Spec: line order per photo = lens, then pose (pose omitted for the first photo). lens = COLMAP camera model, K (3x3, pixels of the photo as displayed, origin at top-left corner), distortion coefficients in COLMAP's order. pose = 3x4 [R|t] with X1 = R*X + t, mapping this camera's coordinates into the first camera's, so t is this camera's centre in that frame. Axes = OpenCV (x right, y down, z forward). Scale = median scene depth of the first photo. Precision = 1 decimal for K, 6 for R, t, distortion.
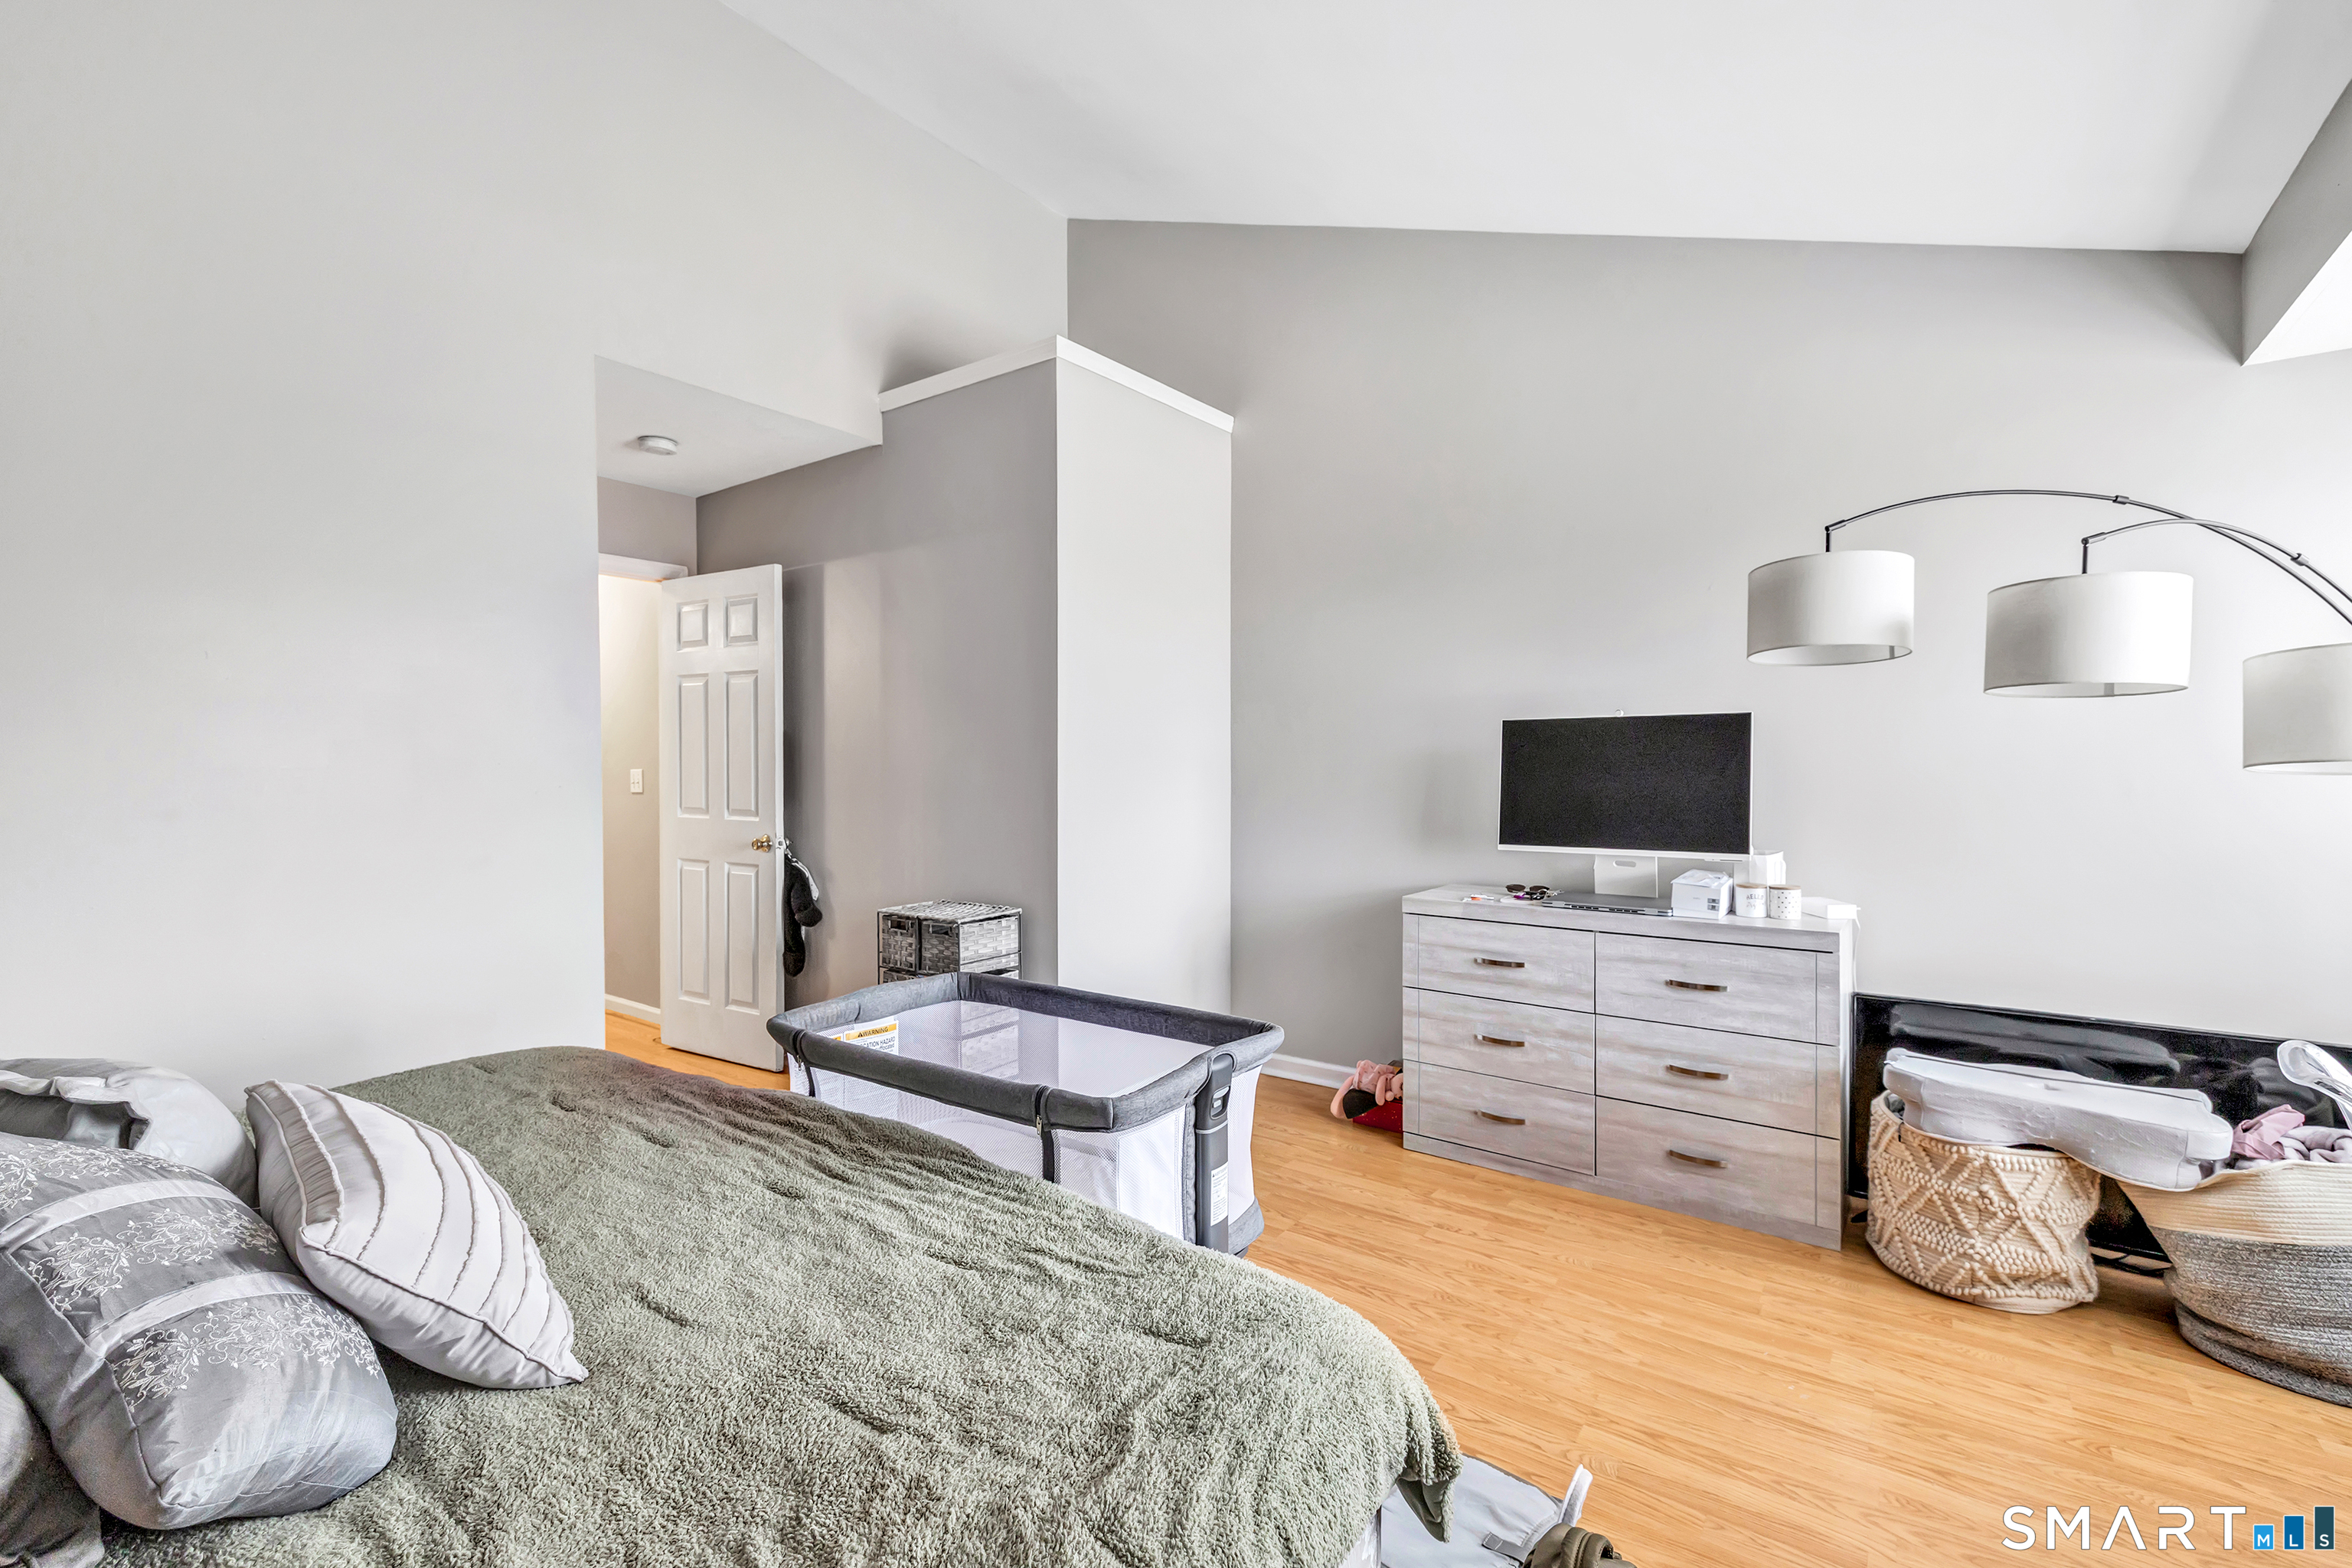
lens RADIAL K [[1020.0, 0, 1176.0], [0, 1020.0, 784.0], [0, 0, 1]] dist [-0.003299, 0.000056]
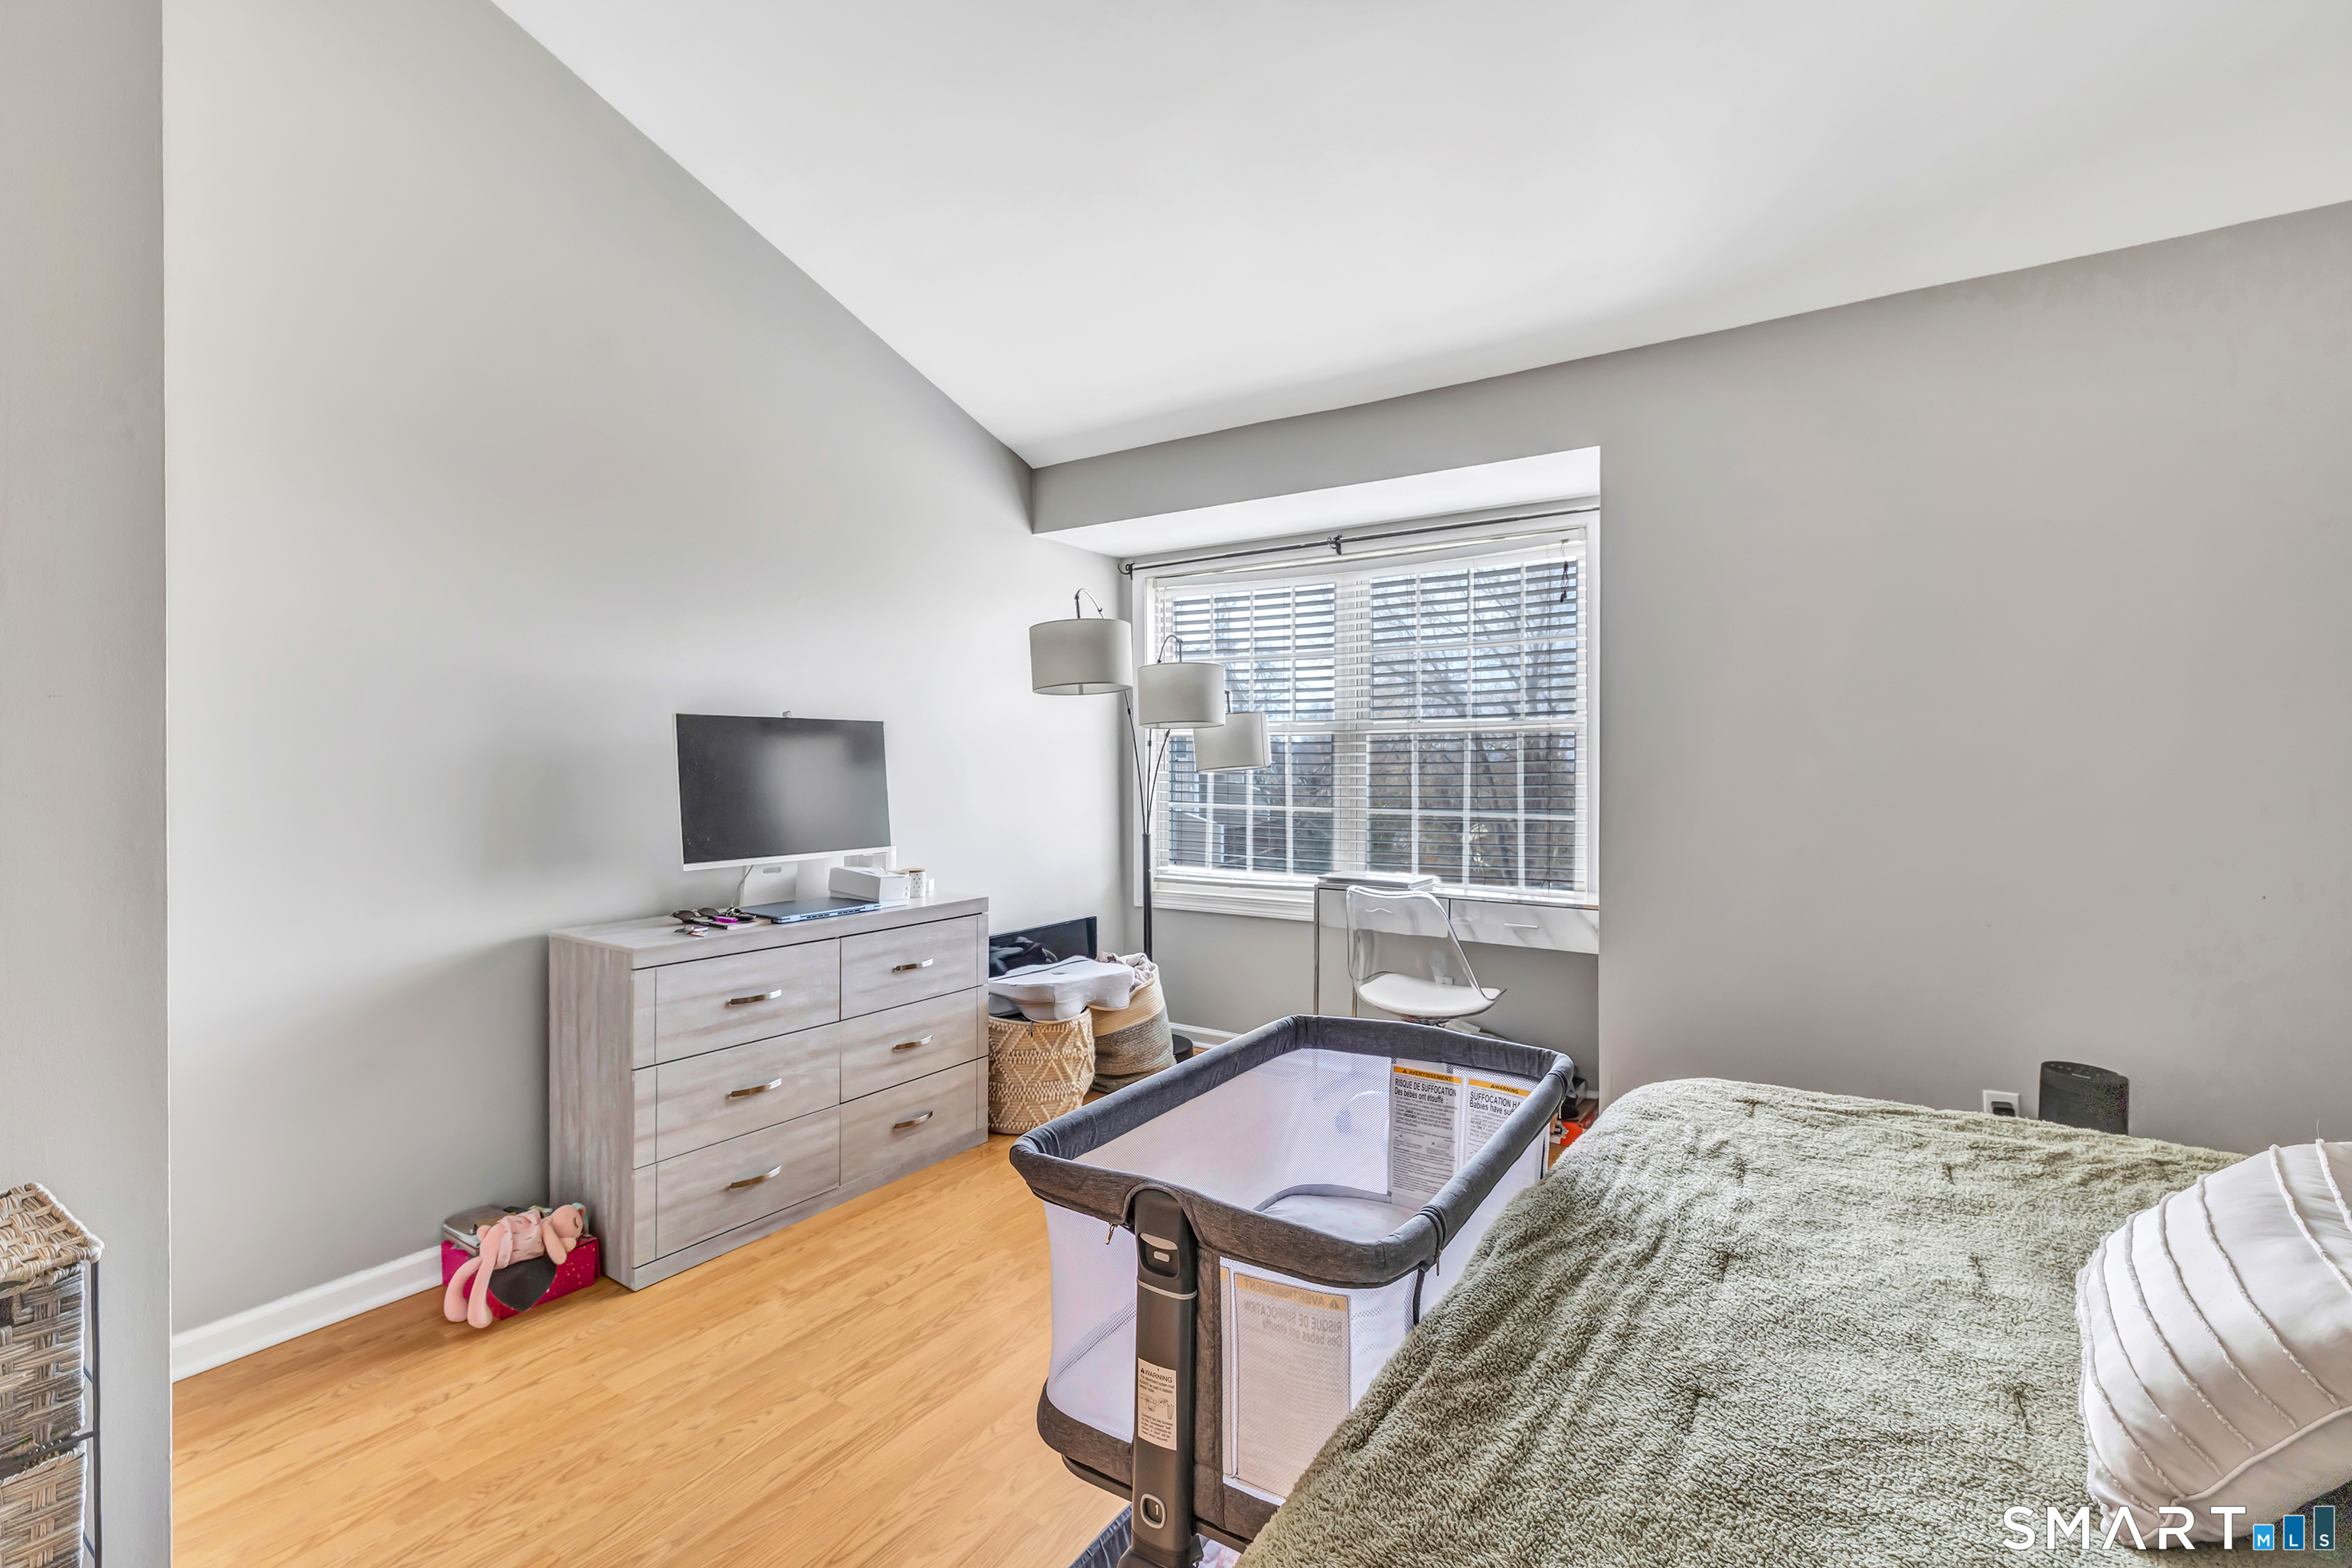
lens RADIAL K [[1056.9, 0, 1143.4], [0, 1056.9, 763.3], [0, 0, 1]] dist [-0.002512, -0.000072]
pose [[-0.044401, 0.002081, 0.999012, -0.640890], [0.013490, 0.999908, -0.001483, -0.018448], [-0.998923, 0.013411, -0.044425, 0.772873]]
